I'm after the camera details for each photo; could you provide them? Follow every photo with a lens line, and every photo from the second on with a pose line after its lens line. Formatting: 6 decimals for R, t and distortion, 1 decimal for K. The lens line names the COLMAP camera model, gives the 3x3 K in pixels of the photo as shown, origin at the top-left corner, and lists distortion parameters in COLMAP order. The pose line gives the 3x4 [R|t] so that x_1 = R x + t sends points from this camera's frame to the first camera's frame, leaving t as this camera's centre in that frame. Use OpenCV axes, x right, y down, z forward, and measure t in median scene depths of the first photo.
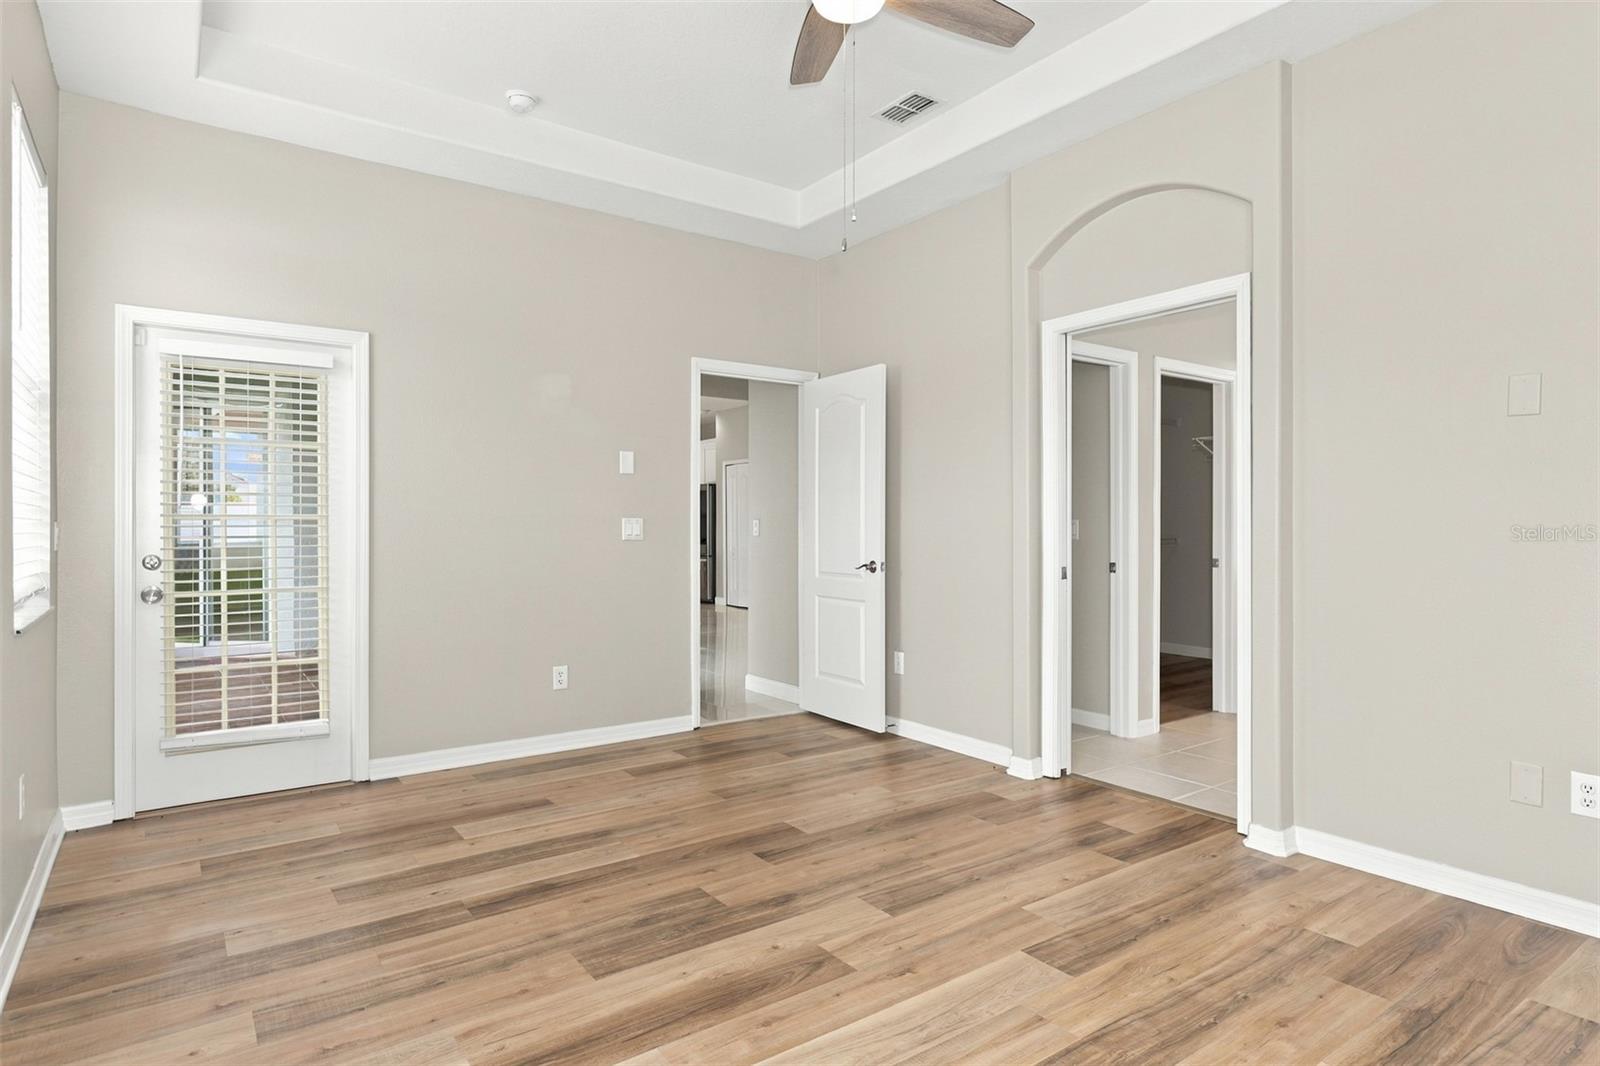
lens RADIAL K [[880.1, 0, 803.4], [0, 880.1, 536.3], [0, 0, 1]] dist [-0.000275, -0.000103]
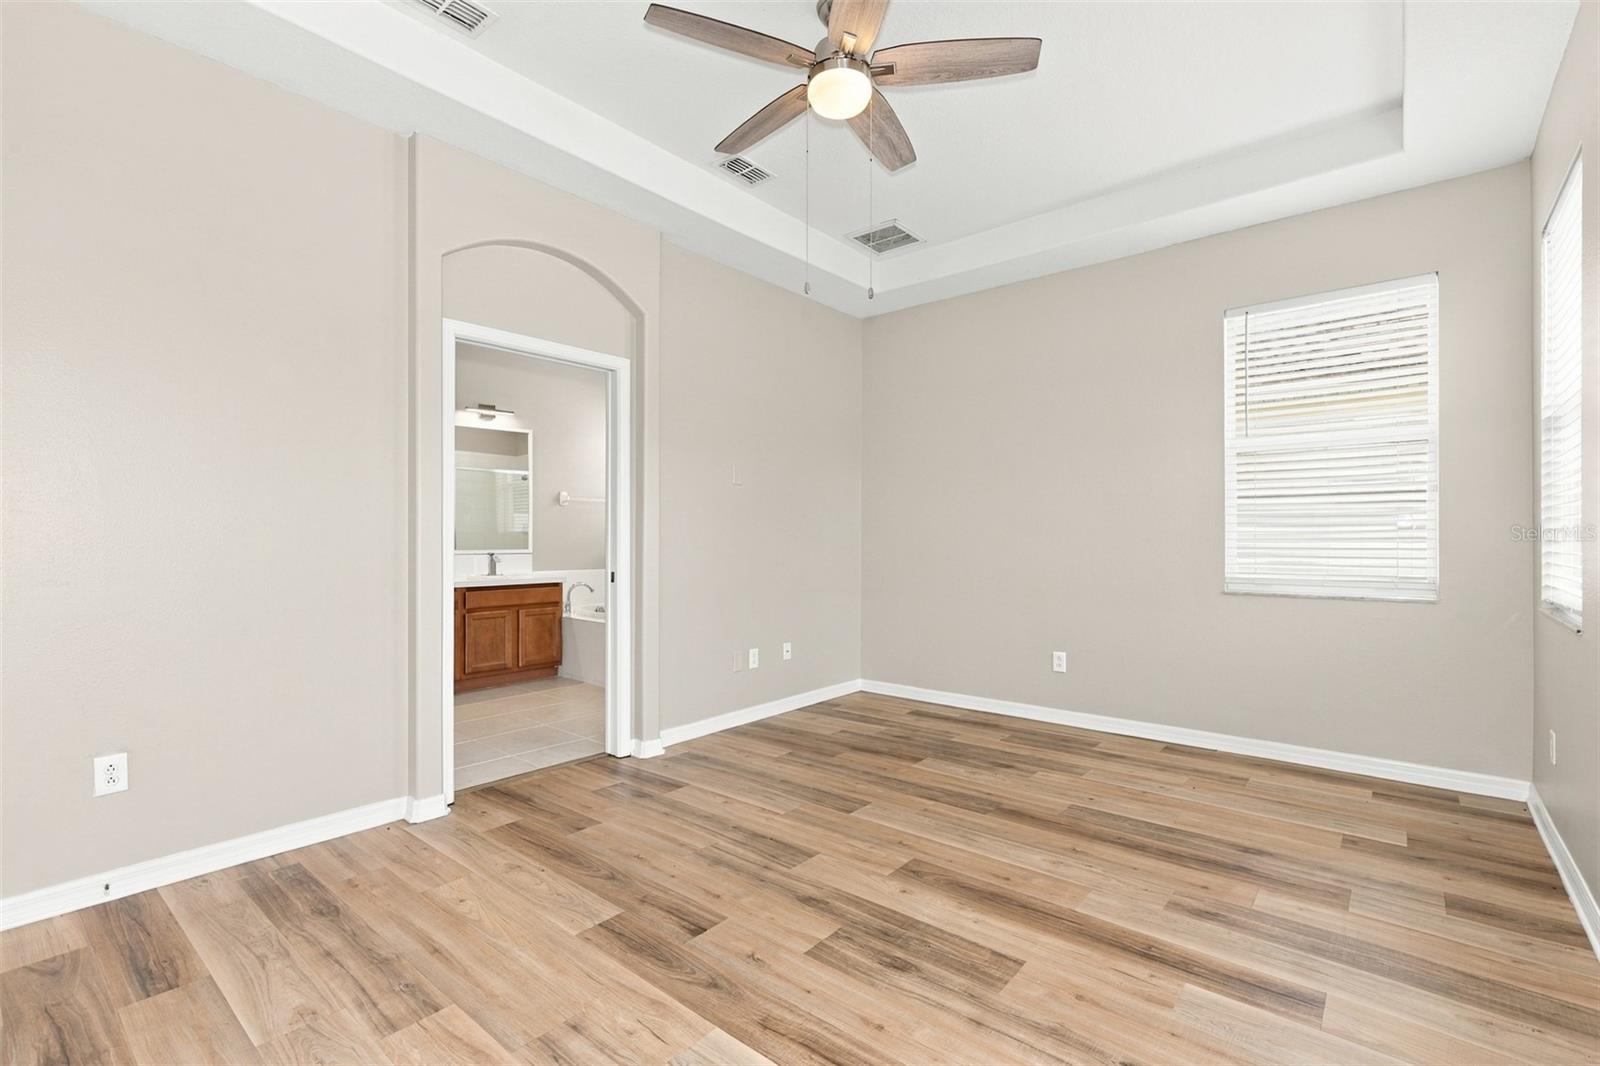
lens RADIAL K [[720.6, 0, 805.3], [0, 720.6, 533.5], [0, 0, 1]] dist [-0.001860, 0.001419]
pose [[-0.255333, 0.007843, 0.966821, -0.835618], [0.010103, 0.999934, -0.005443, -0.013605], [-0.966800, 0.008378, -0.255395, 1.211619]]
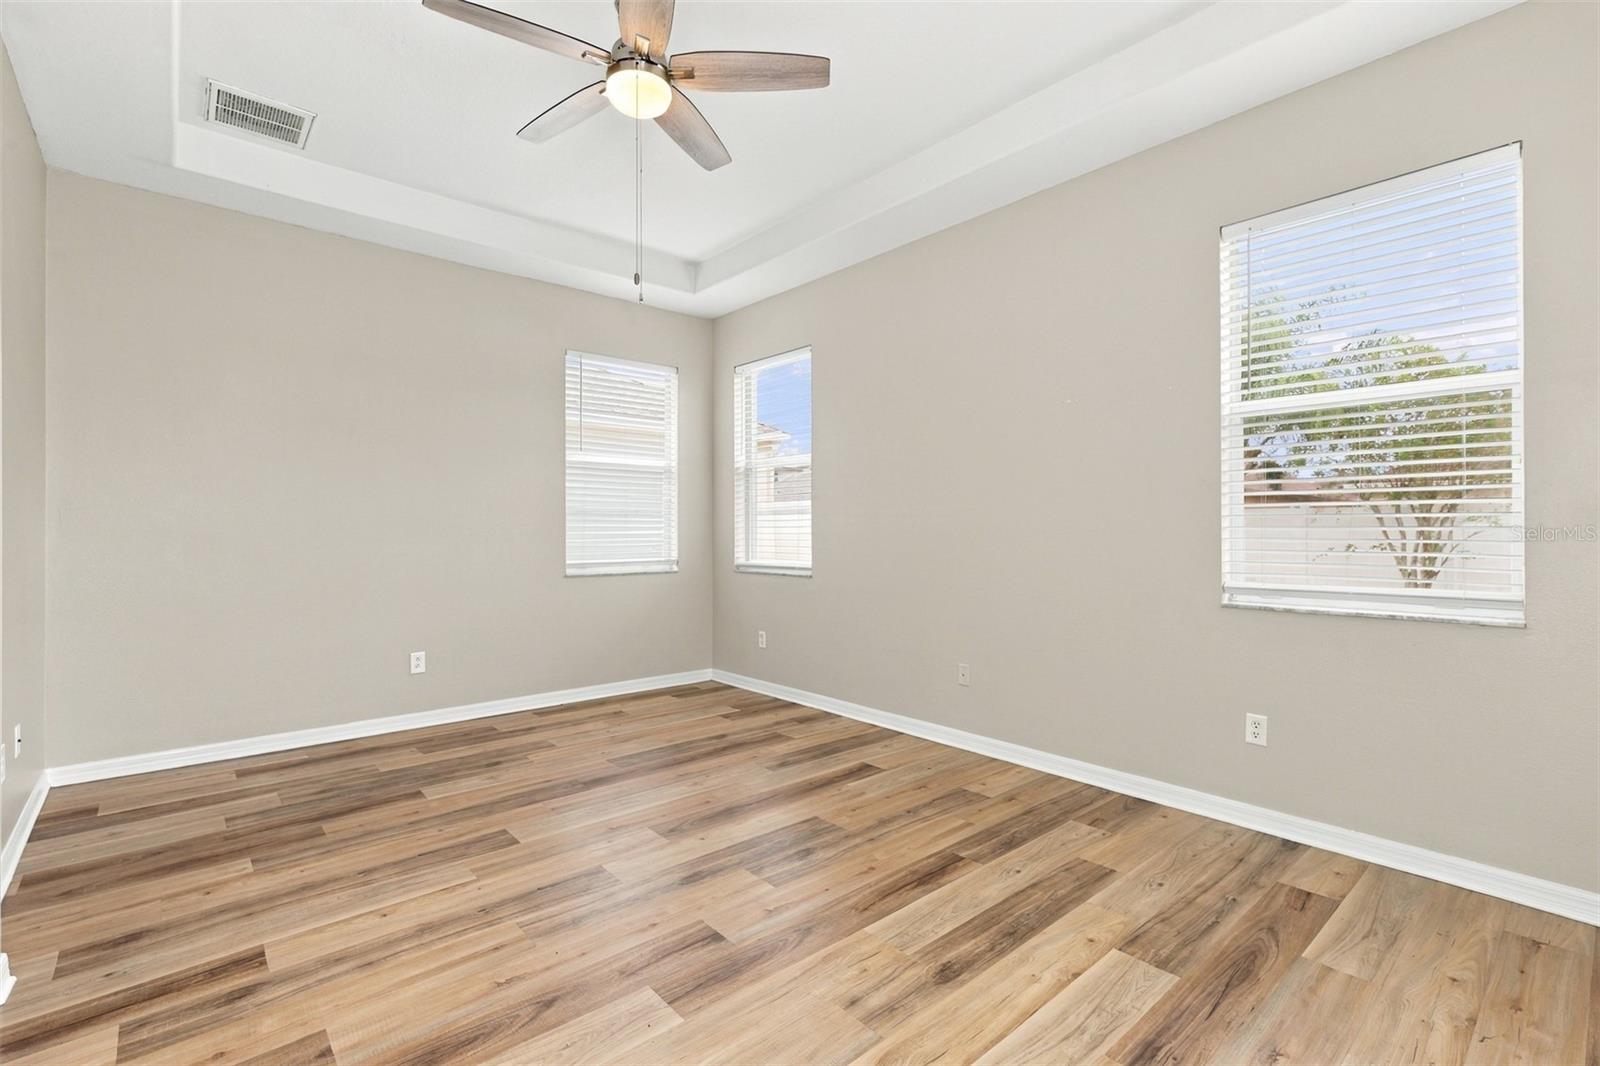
lens RADIAL K [[720.6, 0, 824.6], [0, 720.6, 520.0], [0, 0, 1]] dist [-0.001860, 0.001419]
pose [[-0.992511, -0.001346, -0.122148, -0.073938], [-0.000671, 0.999984, -0.005562, -0.024292], [0.122154, -0.005438, -0.992496, 1.893448]]
